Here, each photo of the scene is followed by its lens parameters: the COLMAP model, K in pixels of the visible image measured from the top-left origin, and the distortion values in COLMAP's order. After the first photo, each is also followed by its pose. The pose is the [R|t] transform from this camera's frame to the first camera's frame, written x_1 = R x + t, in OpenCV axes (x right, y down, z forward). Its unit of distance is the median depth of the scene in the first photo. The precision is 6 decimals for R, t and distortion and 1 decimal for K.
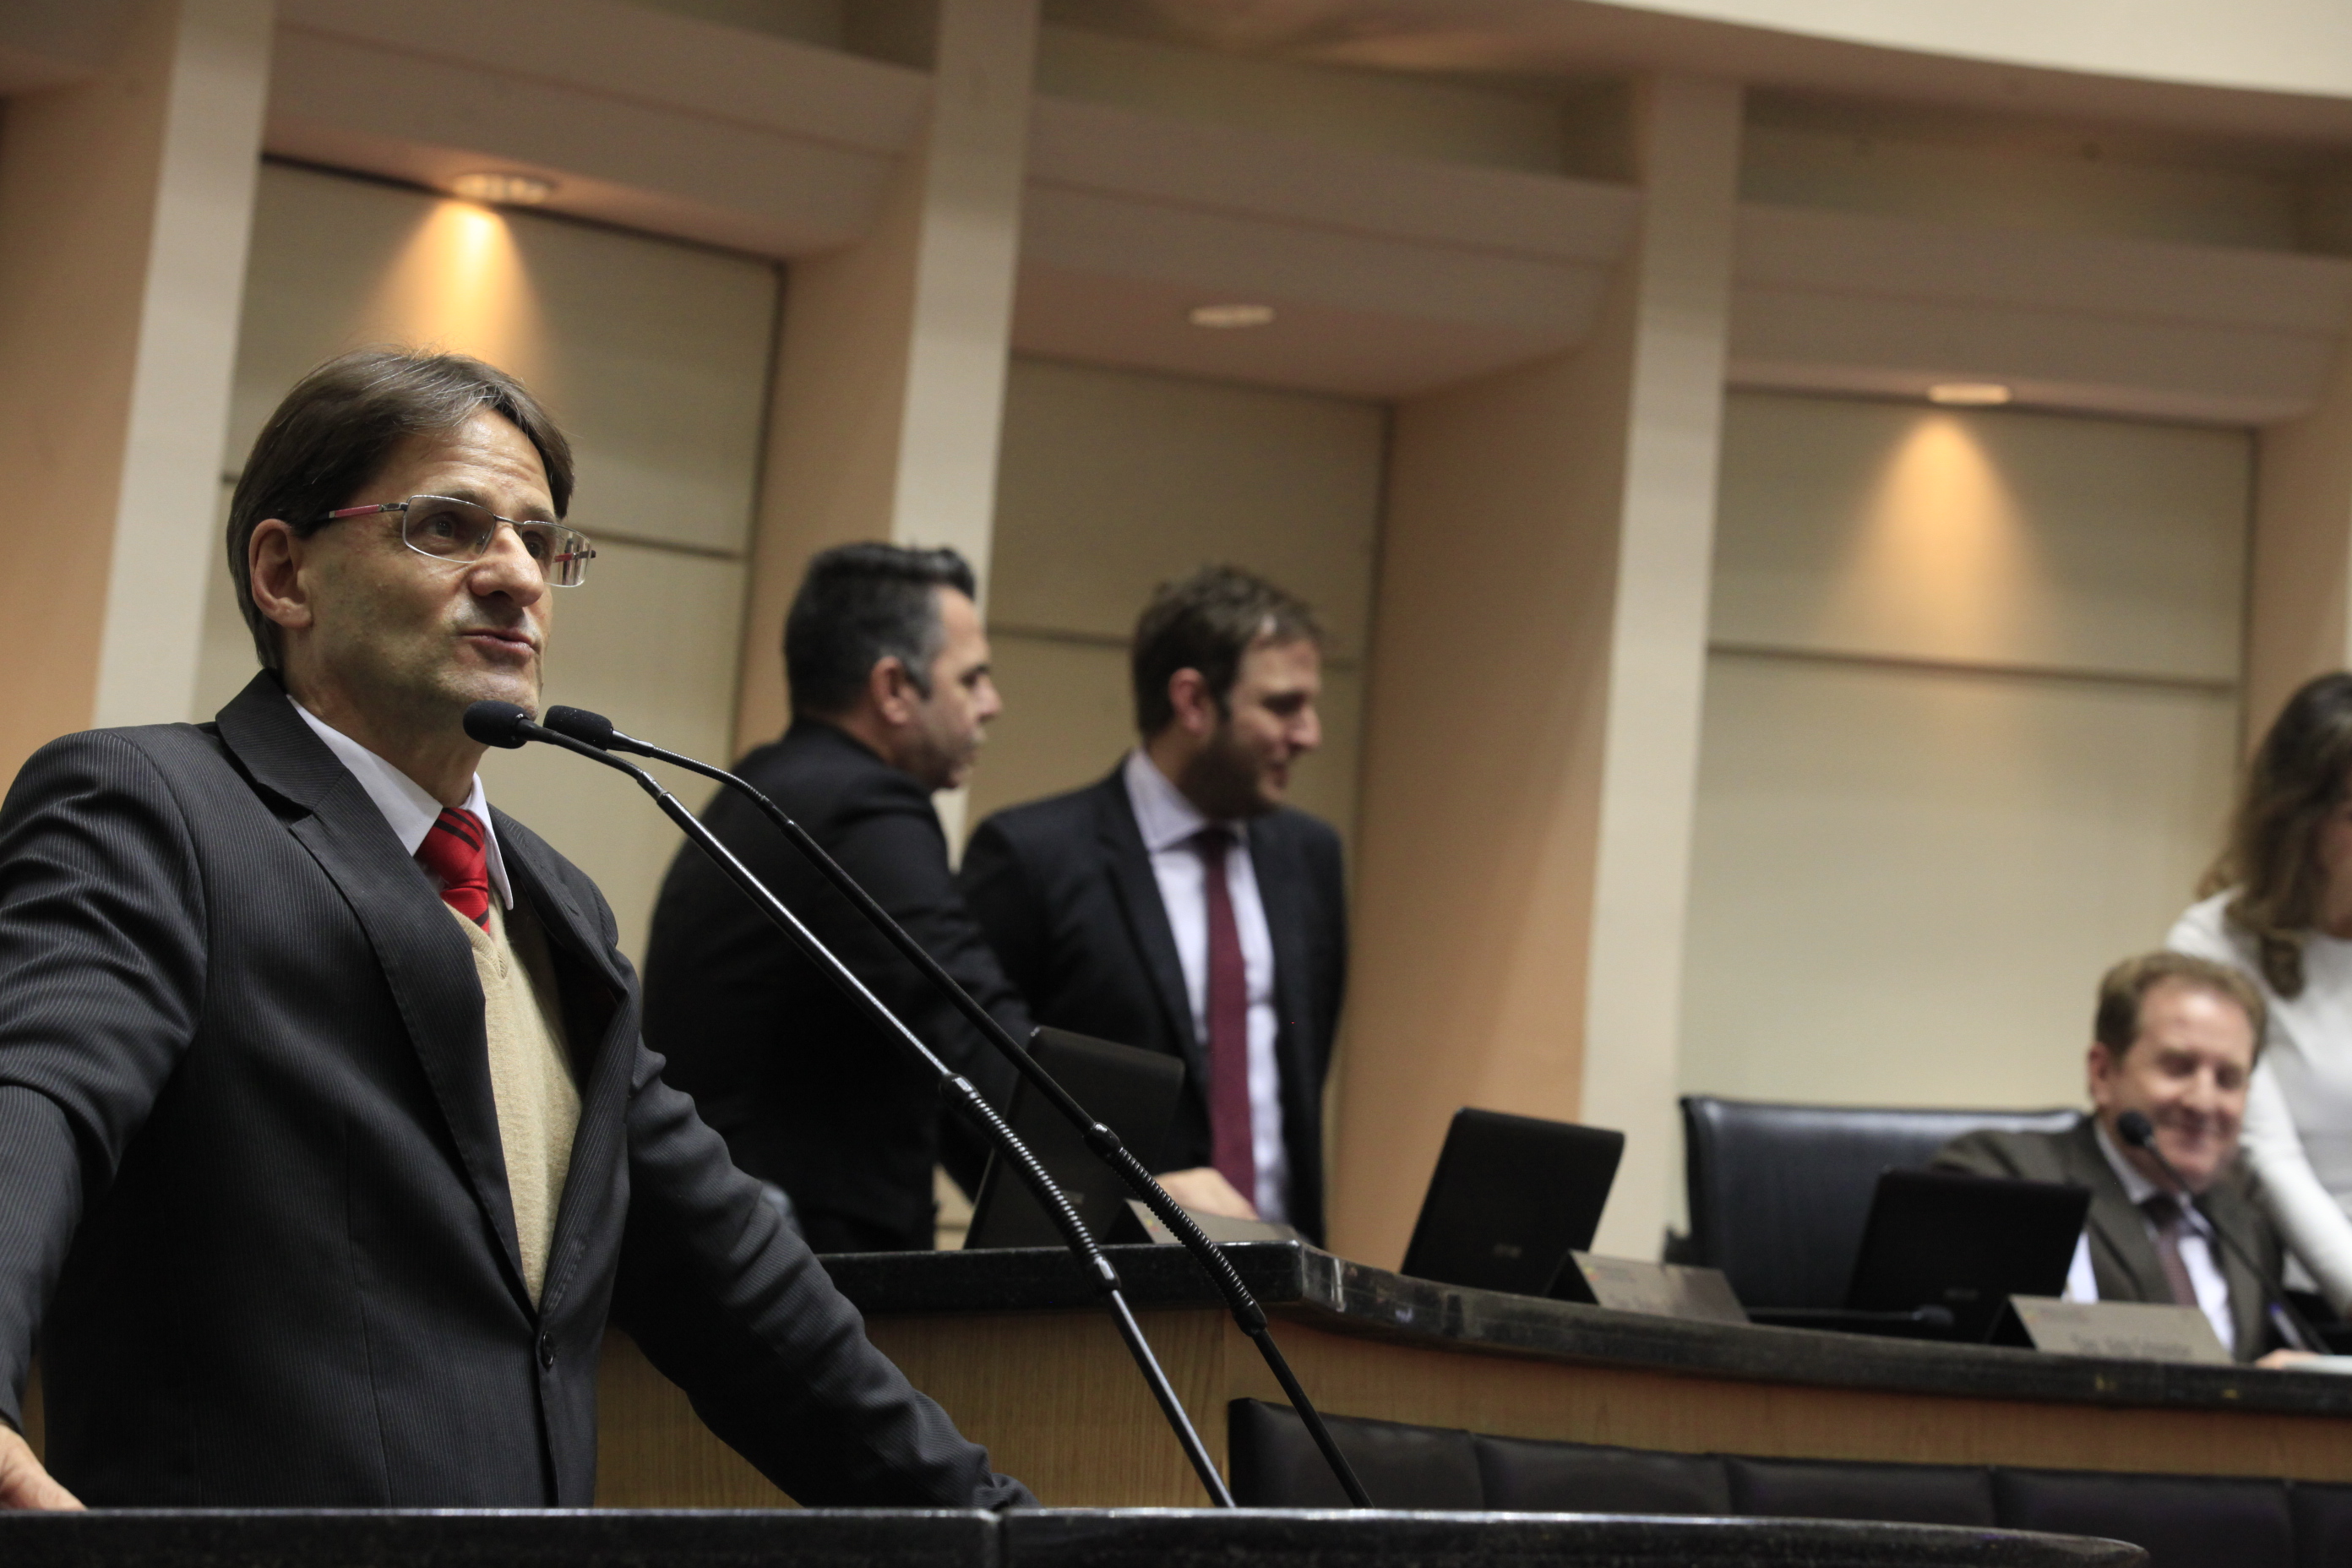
lens RADIAL K [[7090.1, 0, 1171.2], [0, 7090.1, 813.4], [0, 0, 1]] dist [0.053201, -0.175787]
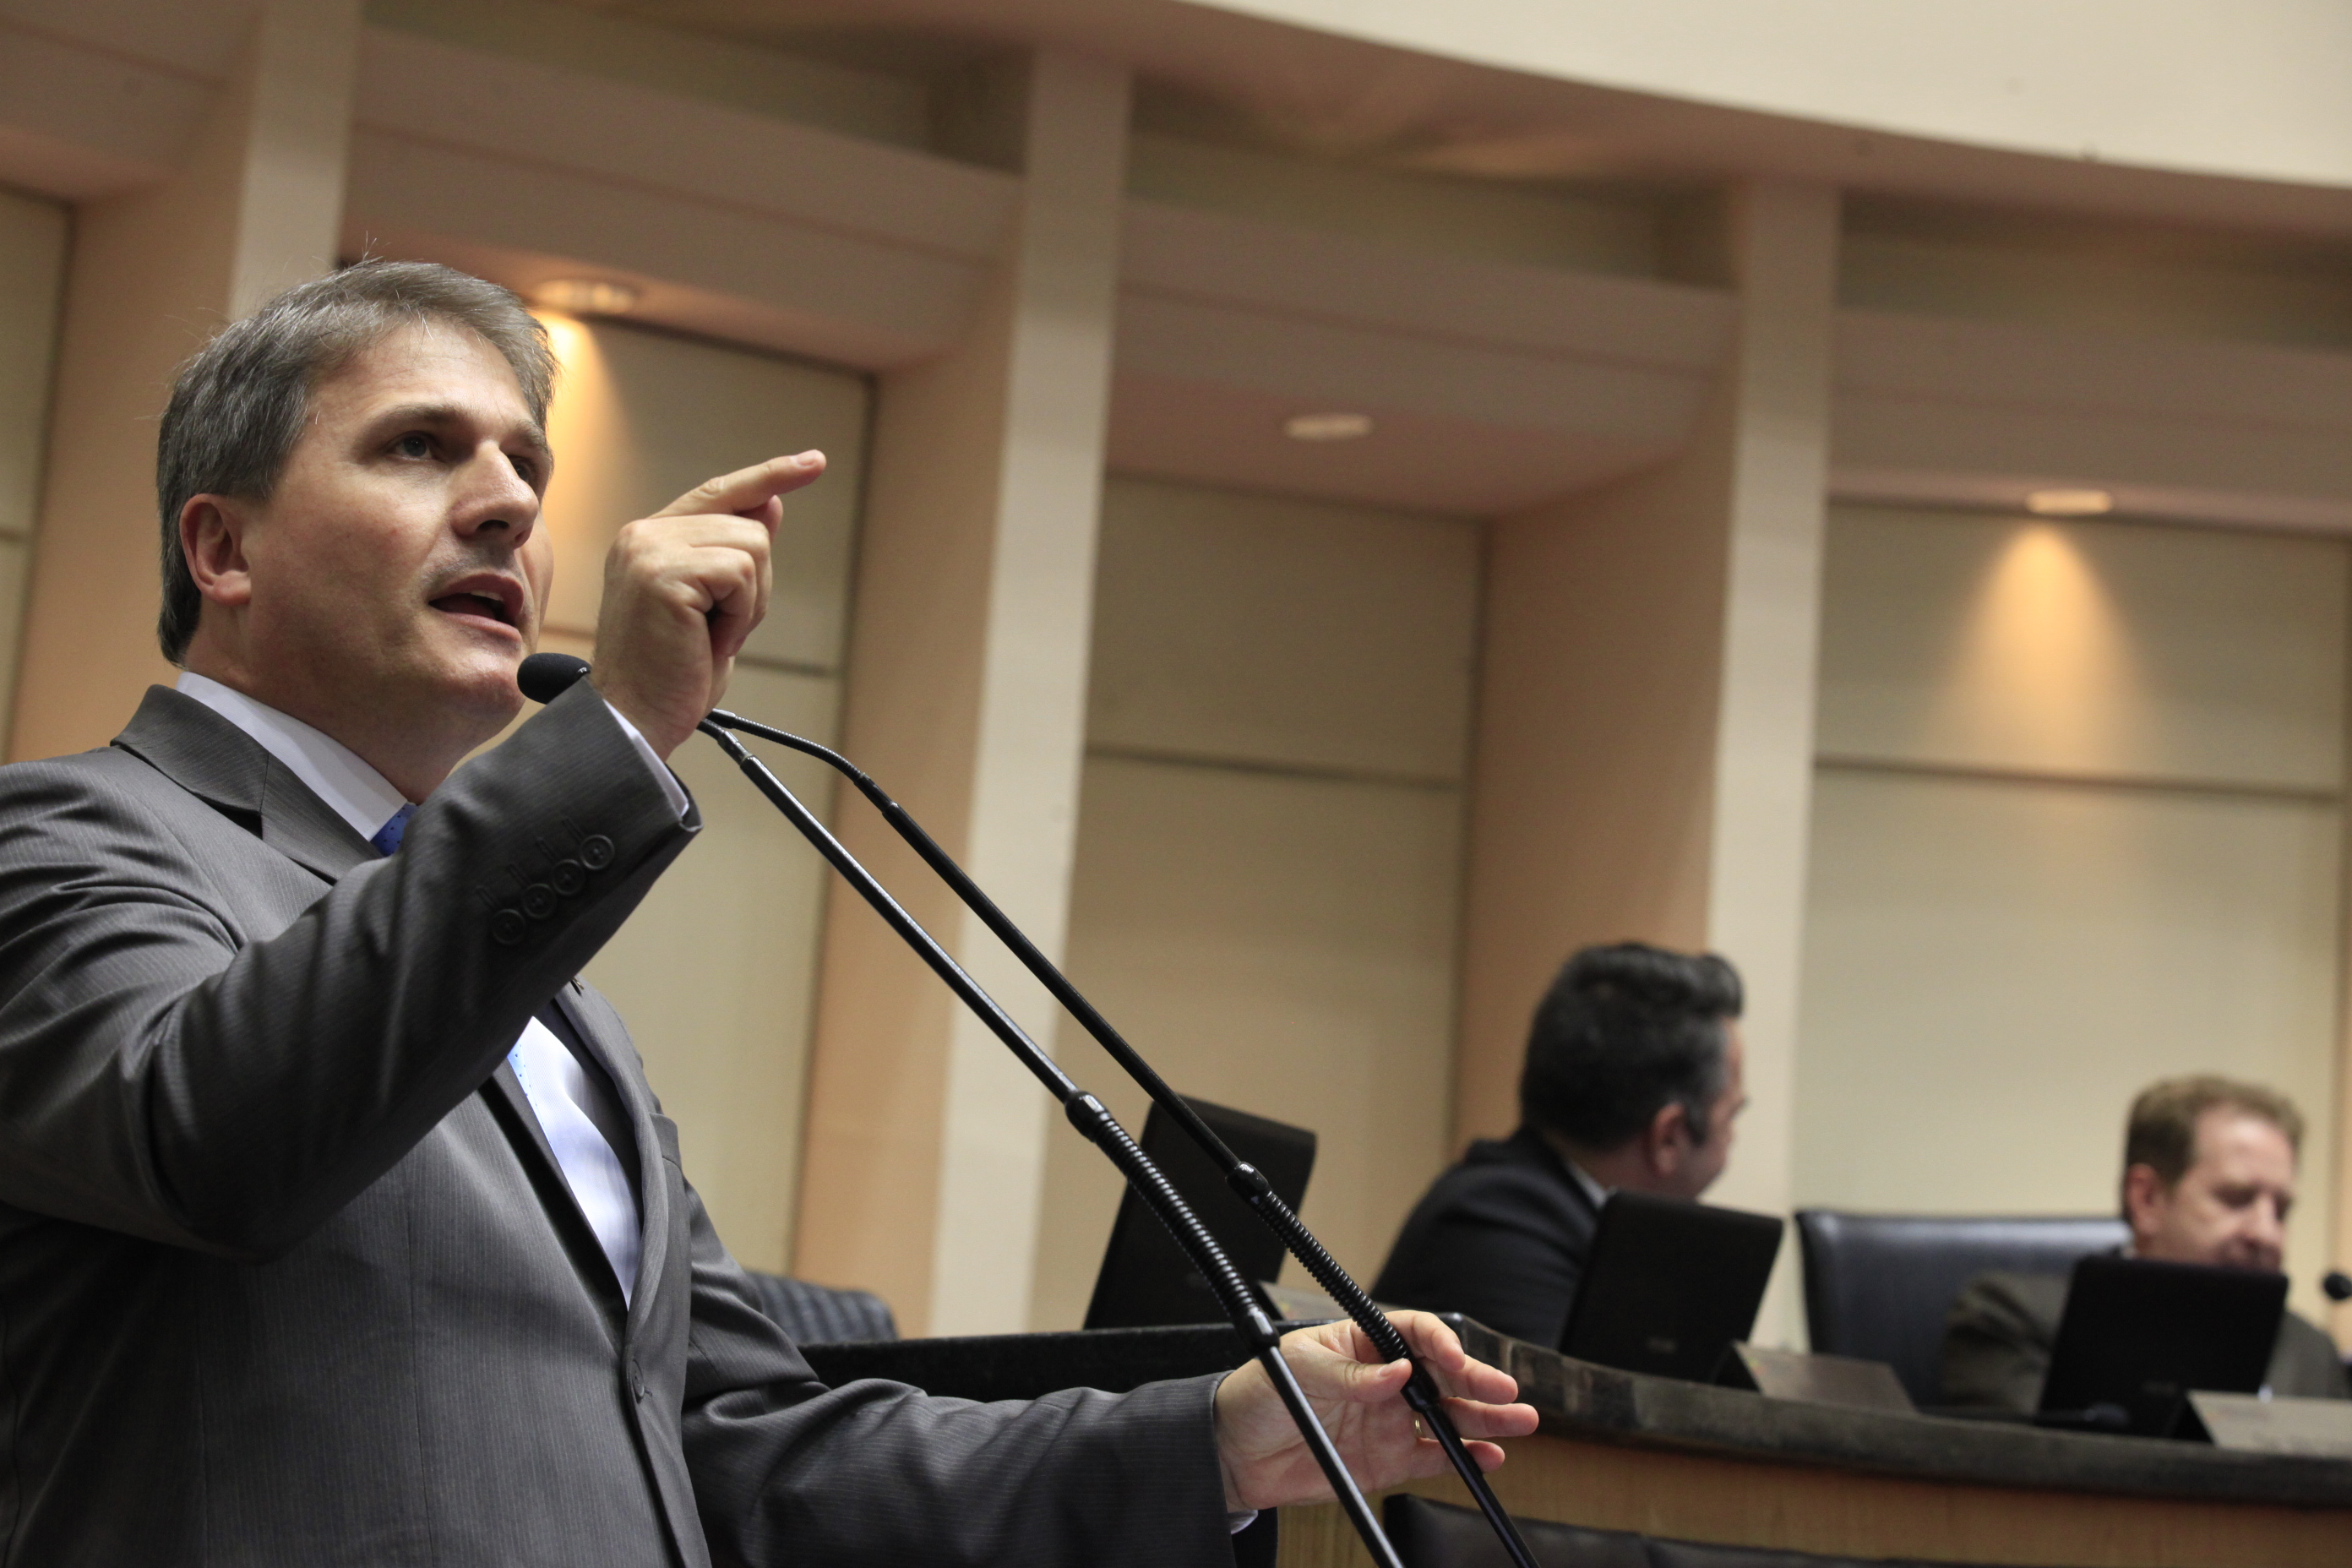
lens RADIAL K [[6442.4, 0, 1176.0], [0, 6442.4, 784.0], [0, 0, 1]] dist [0.030481, -0.140107]
pose [[0.999869, -0.013522, -0.008916, -0.005514], [0.013179, 0.999210, -0.037492, 0.013607], [0.009415, 0.037369, 0.999257, 0.109437]]
